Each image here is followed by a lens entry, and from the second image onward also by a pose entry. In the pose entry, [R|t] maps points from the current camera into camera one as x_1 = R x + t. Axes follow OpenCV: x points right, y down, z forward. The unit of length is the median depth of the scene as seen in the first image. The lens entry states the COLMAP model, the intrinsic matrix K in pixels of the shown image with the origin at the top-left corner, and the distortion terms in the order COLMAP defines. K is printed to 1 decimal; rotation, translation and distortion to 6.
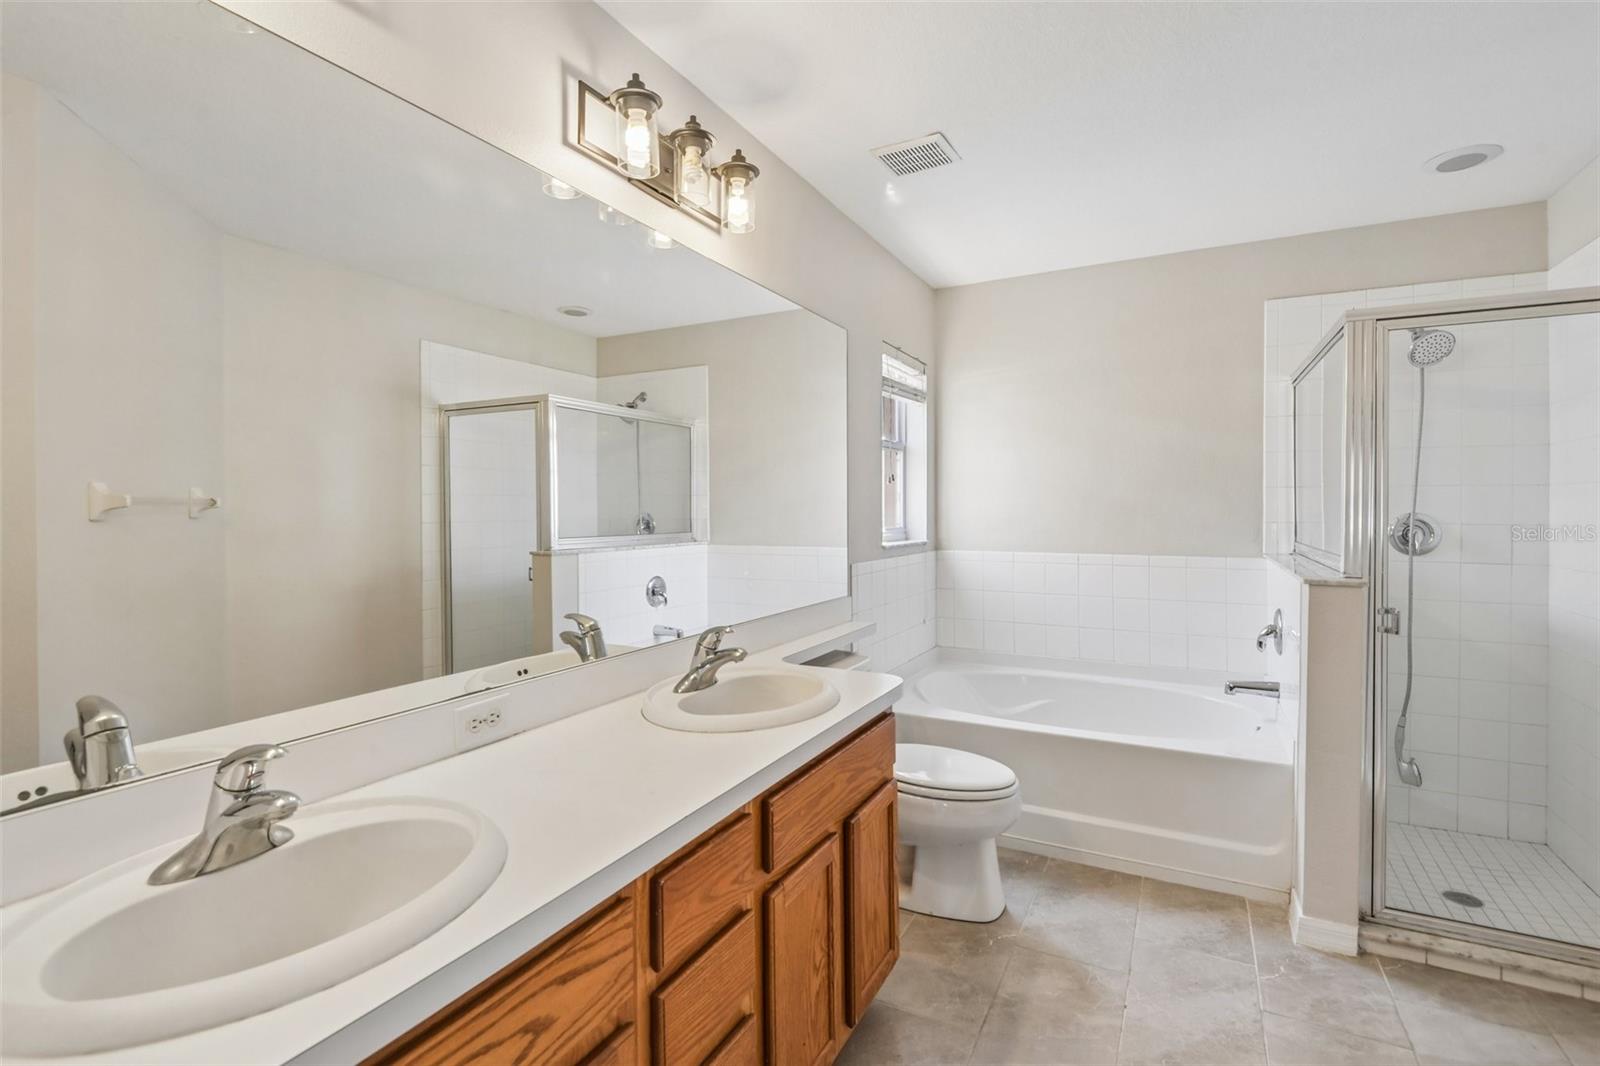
lens RADIAL K [[732.2, 0, 800.5], [0, 732.2, 500.7], [0, 0, 1]] dist [0.001941, -0.003763]
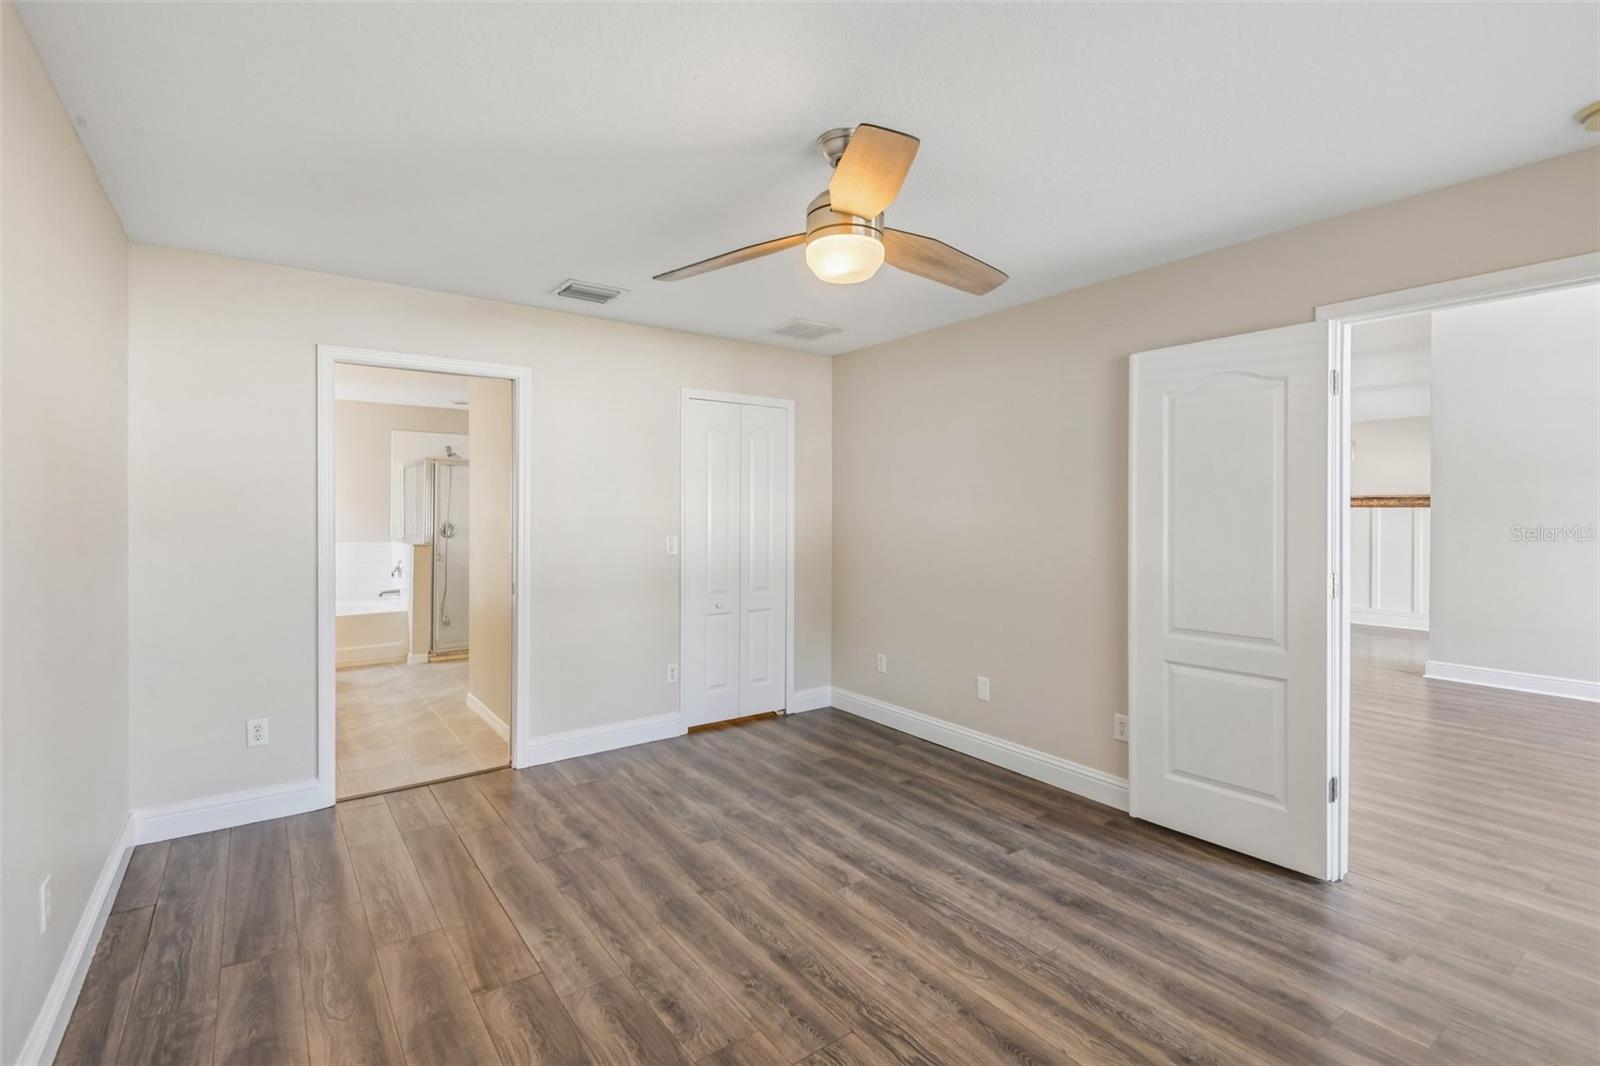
lens RADIAL K [[732.2, 0, 796.4], [0, 732.2, 503.7], [0, 0, 1]] dist [0.001941, -0.003763]
pose [[0.436864, 0.010943, 0.899461, -1.006008], [-0.006019, 0.999939, -0.009242, -0.031095], [-0.899508, -0.001377, 0.436903, -1.308657]]
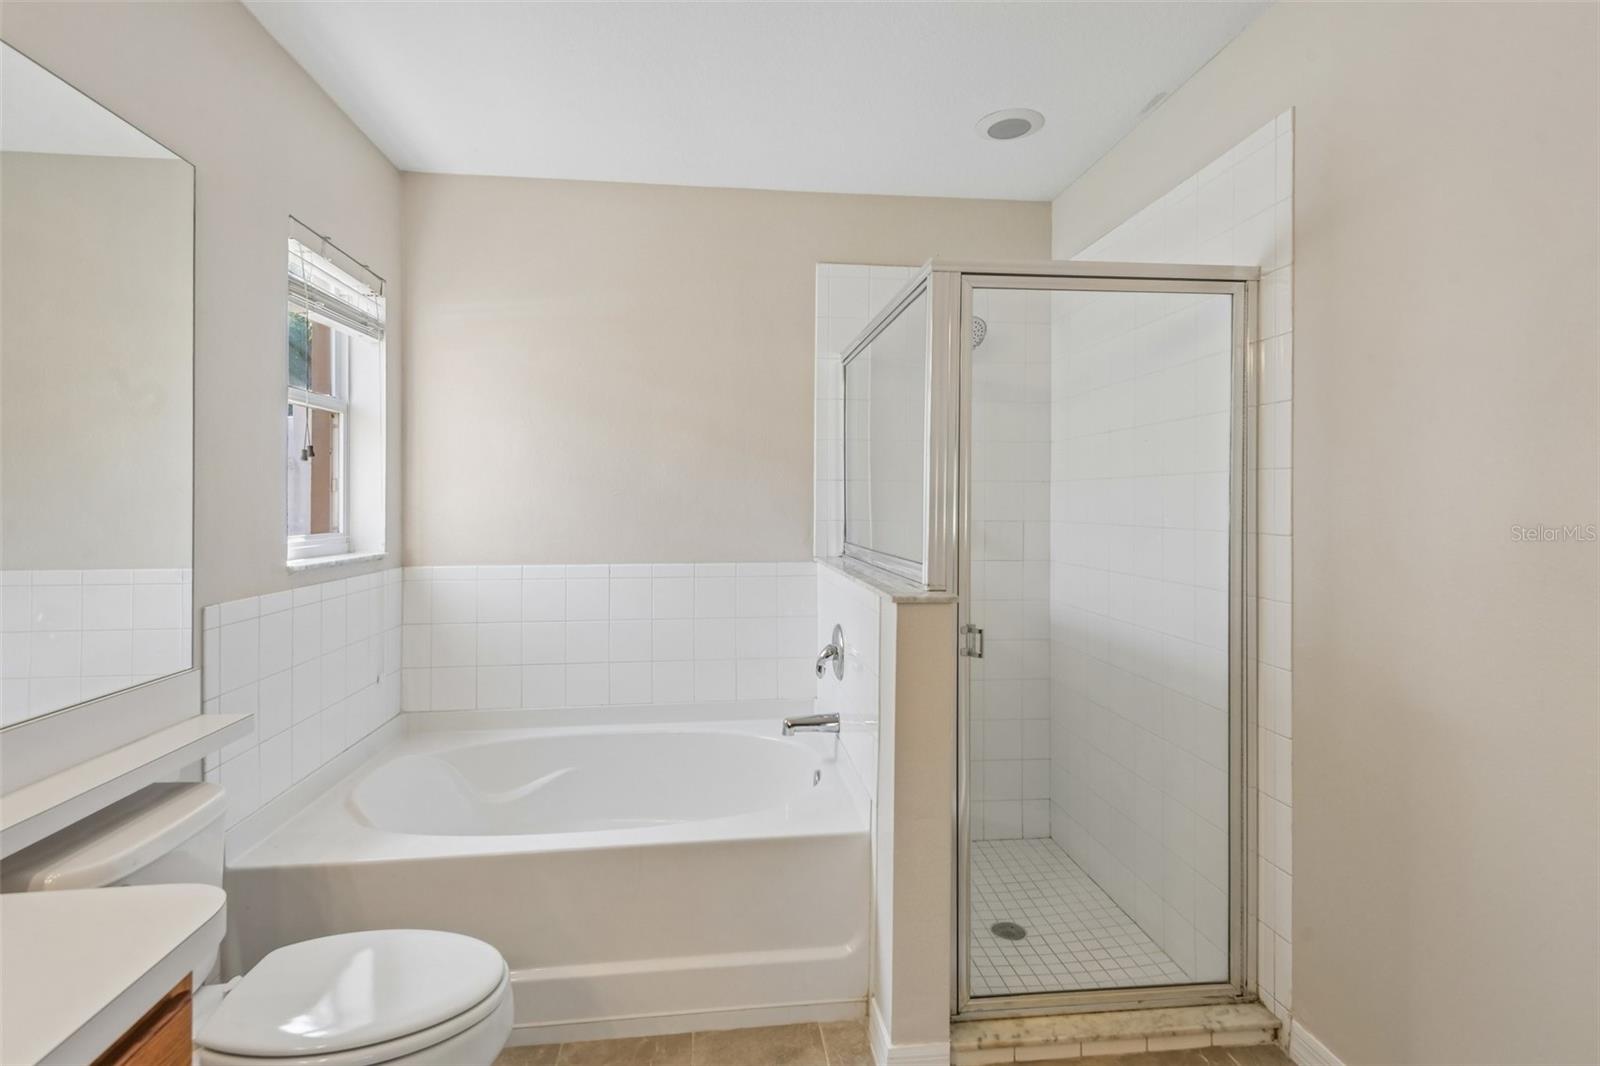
lens RADIAL K [[786.1, 0, 780.7], [0, 786.1, 491.0], [0, 0, 1]] dist [-0.004563, -0.000884]
pose [[0.836276, 0.009853, 0.548220, 0.106819], [-0.006518, 0.999947, -0.008030, 0.003703], [-0.548270, 0.003142, 0.836296, 0.287076]]
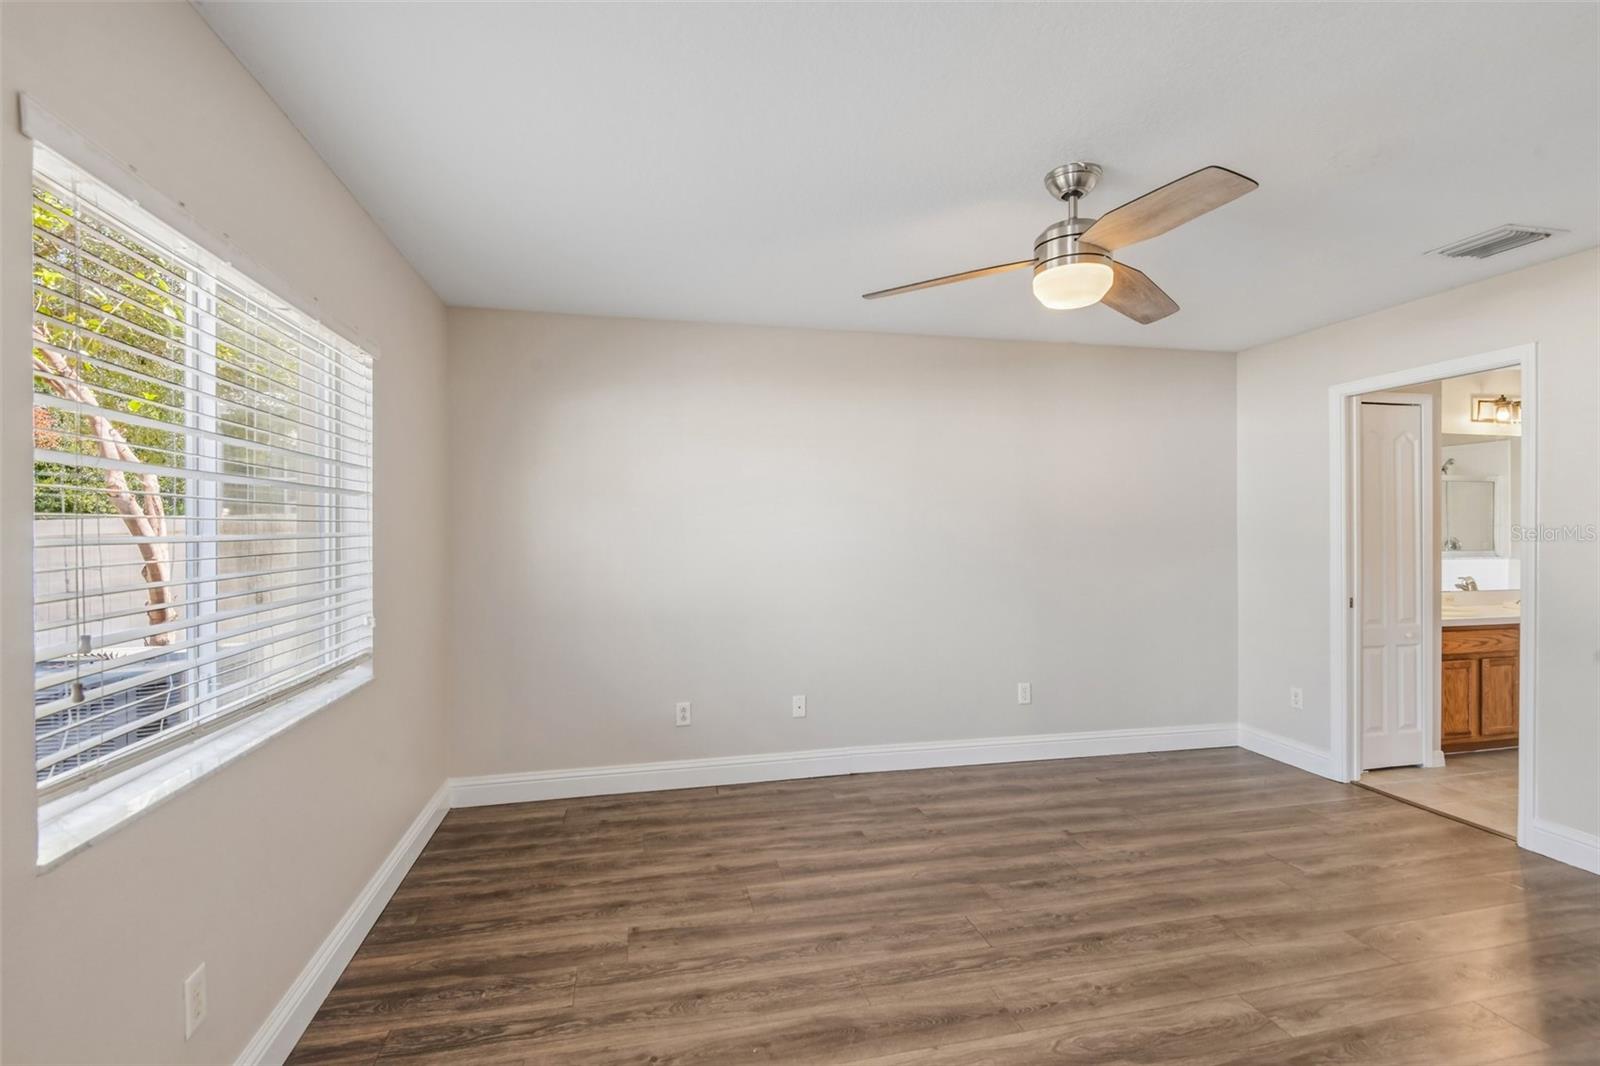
lens RADIAL K [[732.2, 0, 792.8], [0, 732.2, 526.9], [0, 0, 1]] dist [0.001941, -0.003763]
pose [[0.650794, 0.001030, -0.759254, 0.087883], [0.006212, 0.999958, 0.006682, -0.038672], [0.759229, -0.009065, 0.650760, -1.763698]]
